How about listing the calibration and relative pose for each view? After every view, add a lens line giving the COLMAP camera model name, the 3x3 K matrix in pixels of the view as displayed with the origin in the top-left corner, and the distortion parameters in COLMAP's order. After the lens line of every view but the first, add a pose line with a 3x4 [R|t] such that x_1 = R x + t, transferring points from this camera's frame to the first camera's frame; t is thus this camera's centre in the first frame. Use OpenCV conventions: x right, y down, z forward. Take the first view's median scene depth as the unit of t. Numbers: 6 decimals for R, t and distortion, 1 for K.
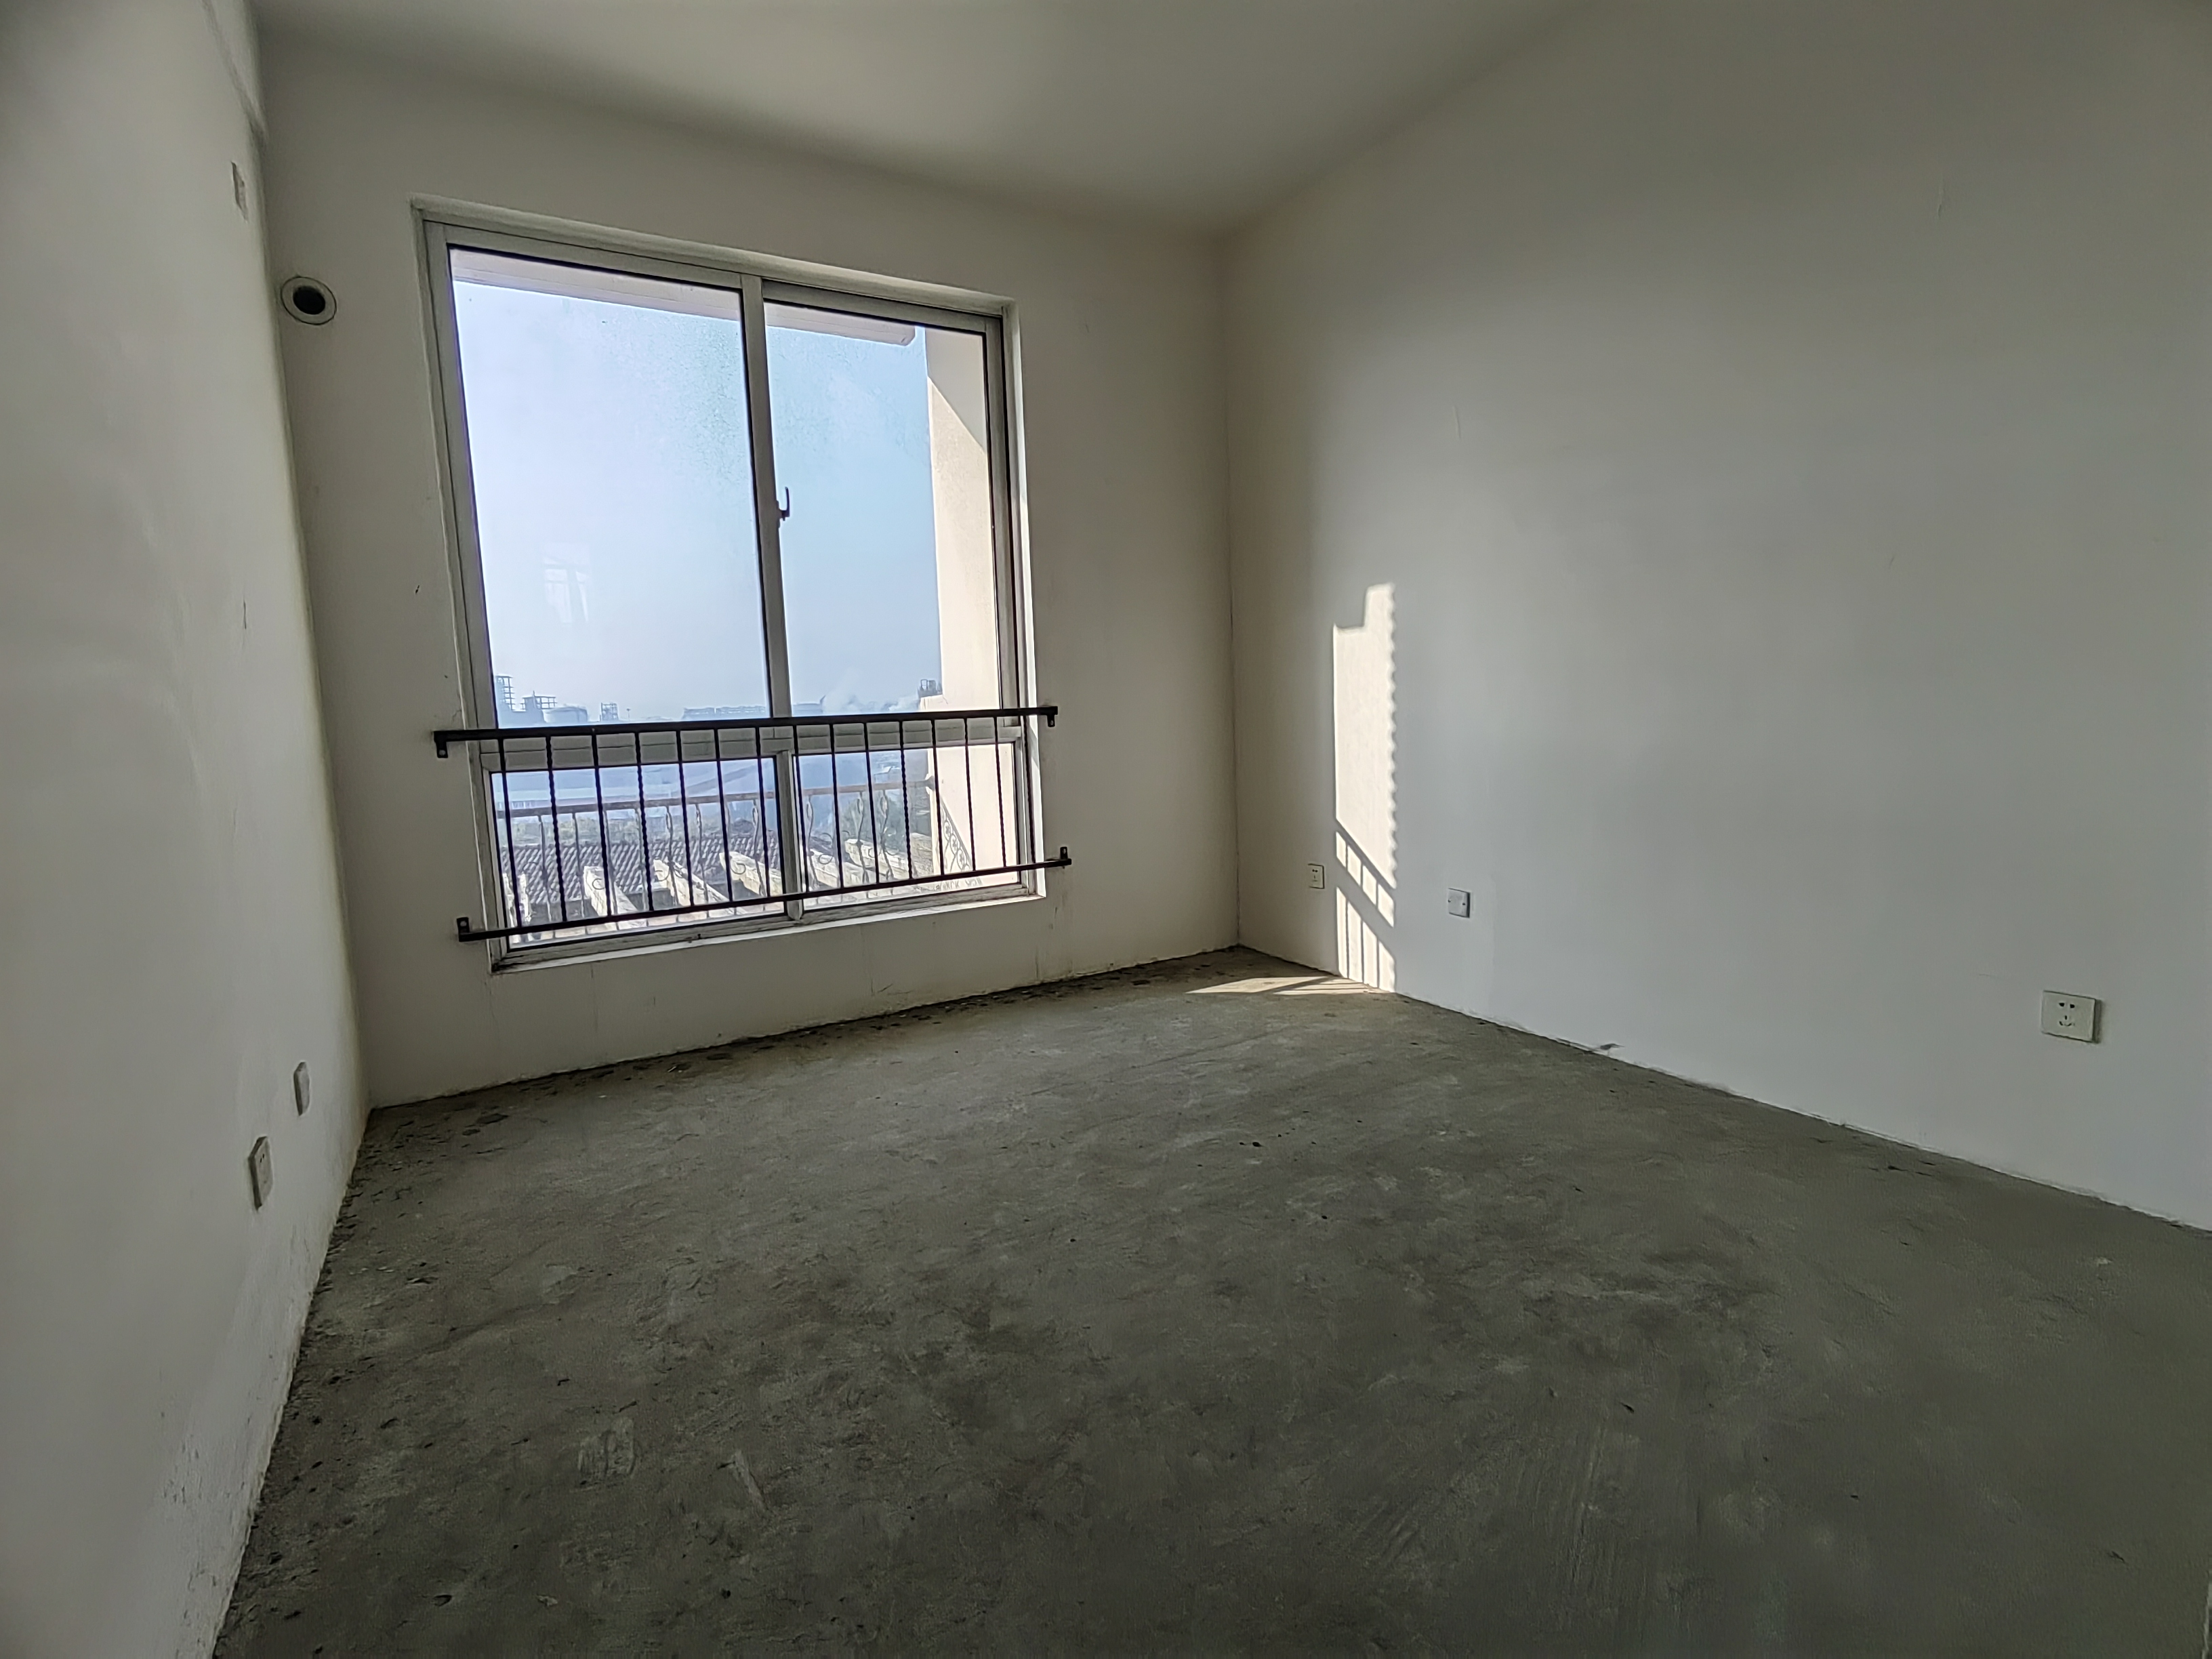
lens RADIAL K [[1056.8, 0, 1079.7], [0, 1056.8, 828.3], [0, 0, 1]] dist [-0.003295, -0.006152]
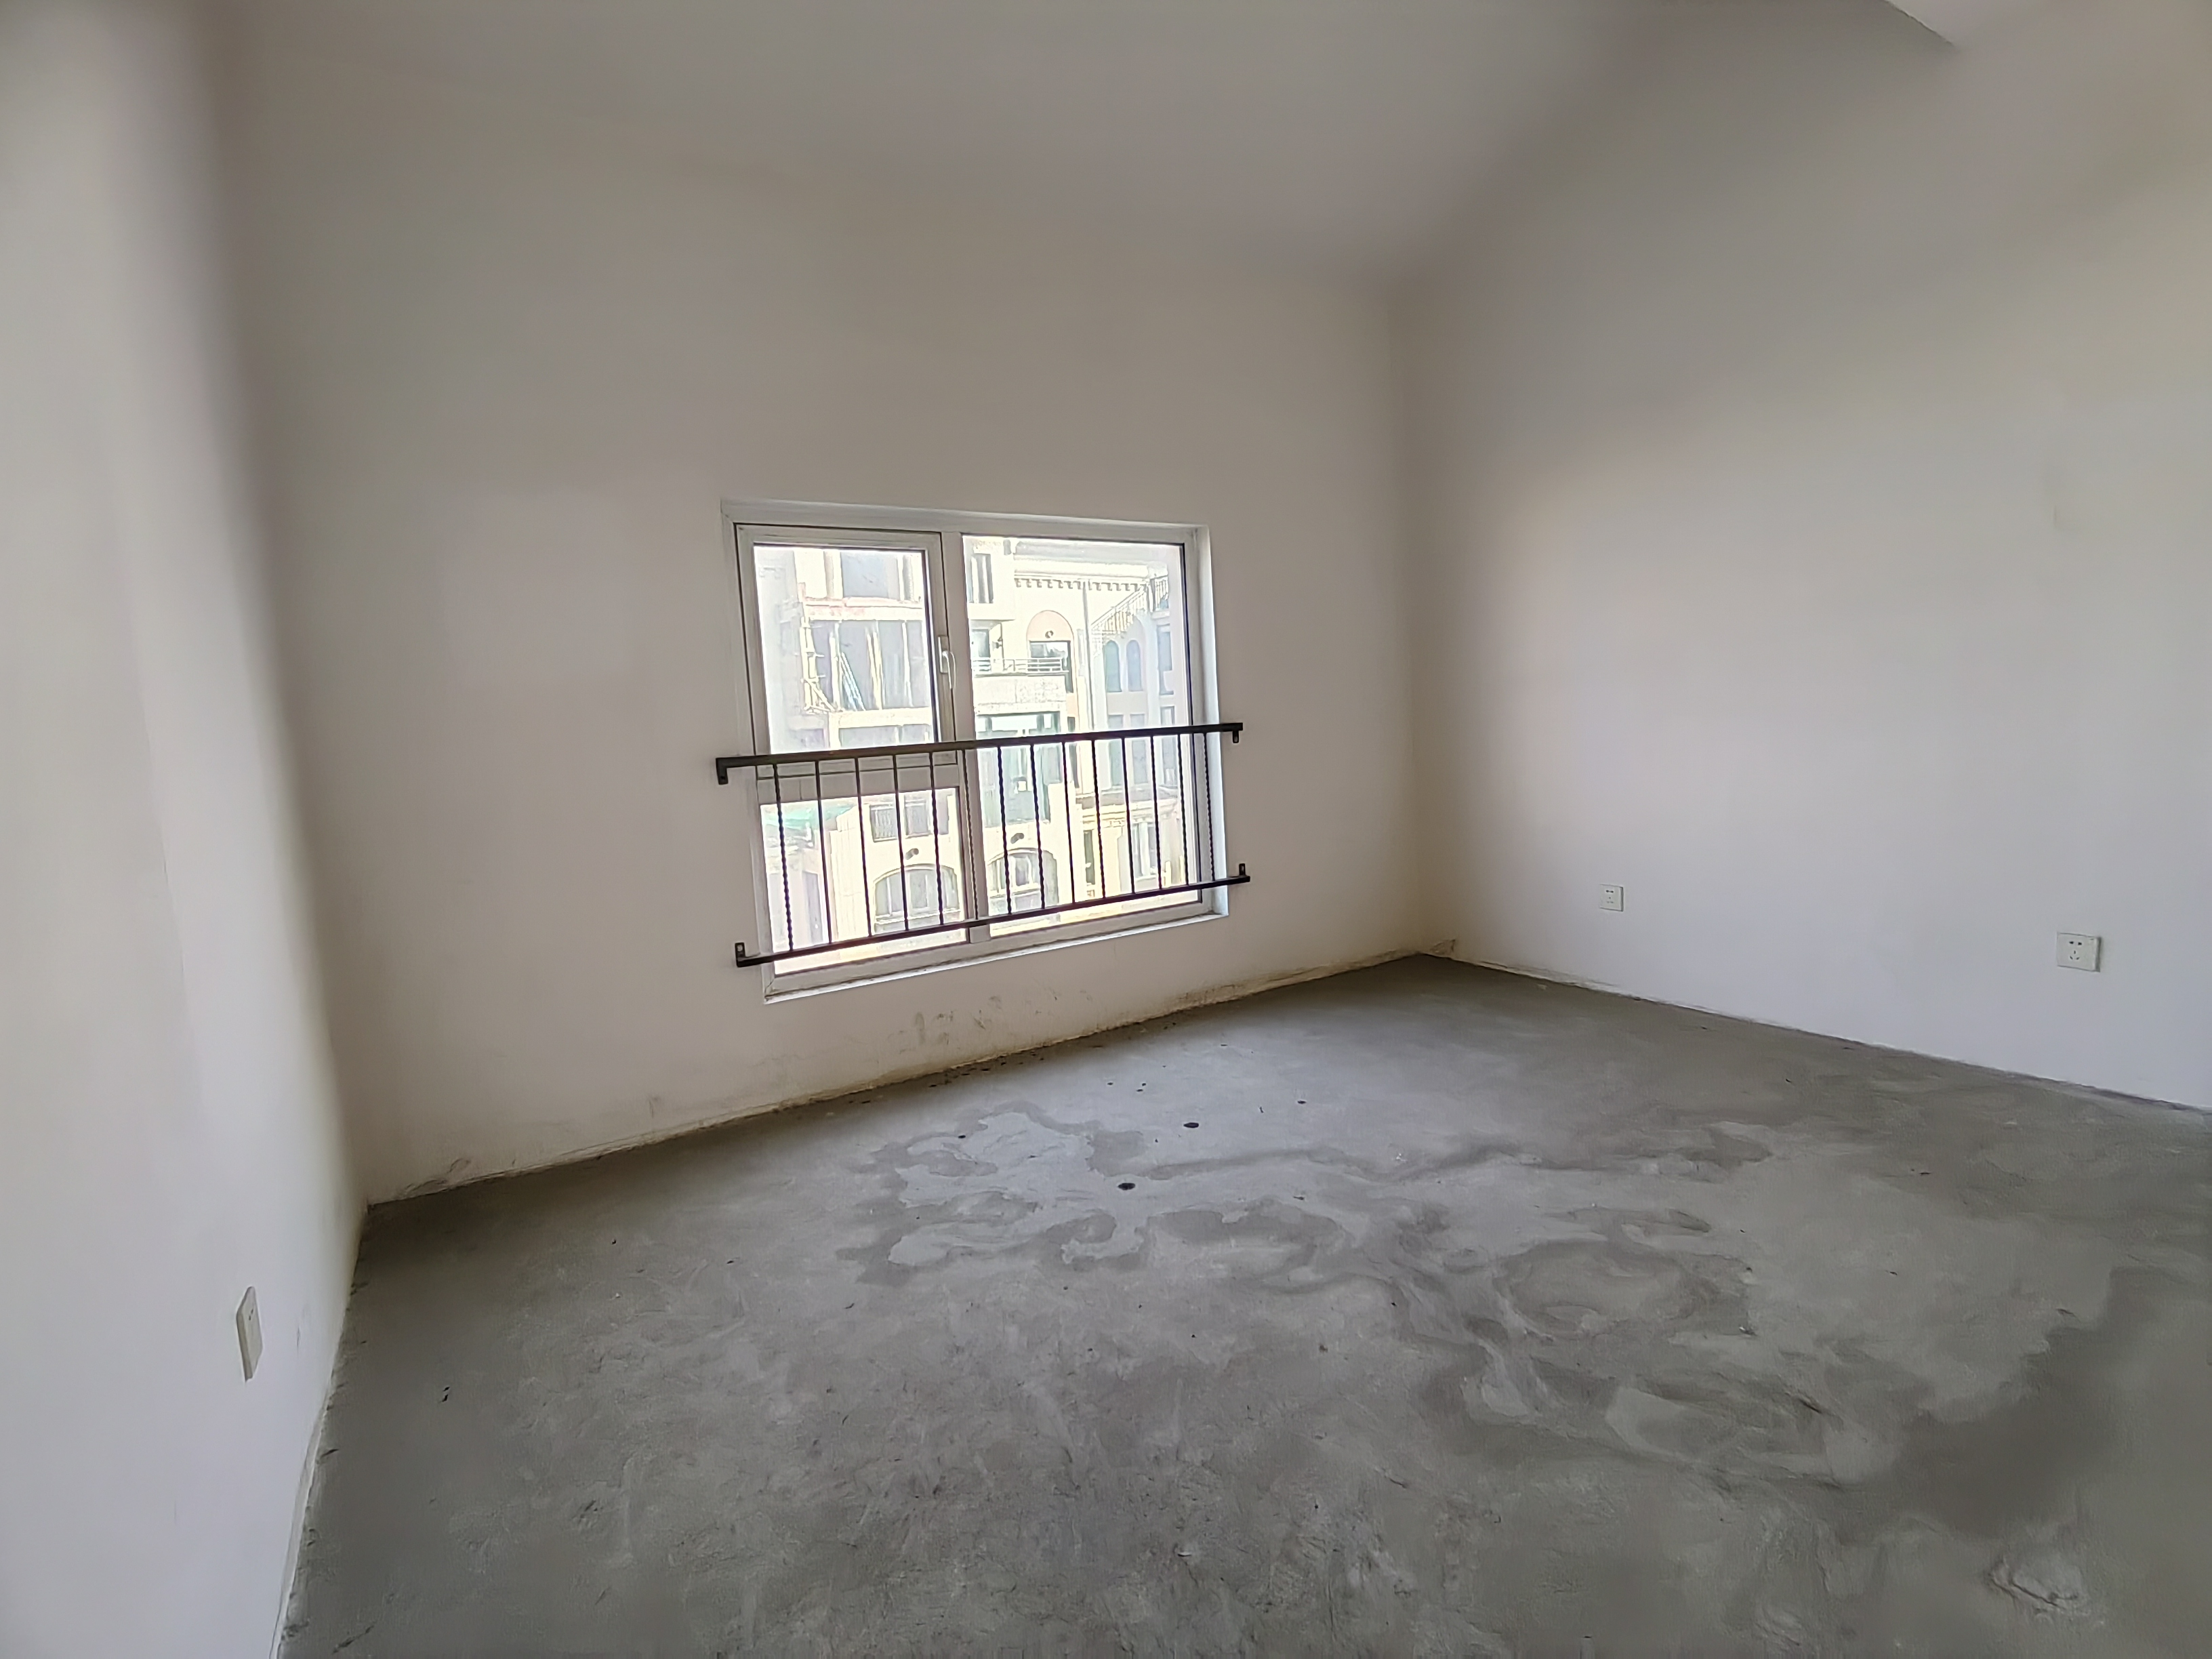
lens RADIAL K [[1243.7, 0, 1084.8], [0, 1243.7, 819.3], [0, 0, 1]] dist [-0.035585, -0.004487]
pose [[0.995054, -0.034368, 0.093200, -0.273934], [0.039171, 0.997970, -0.050207, 0.029519], [-0.091285, 0.053609, 0.994381, -0.155790]]
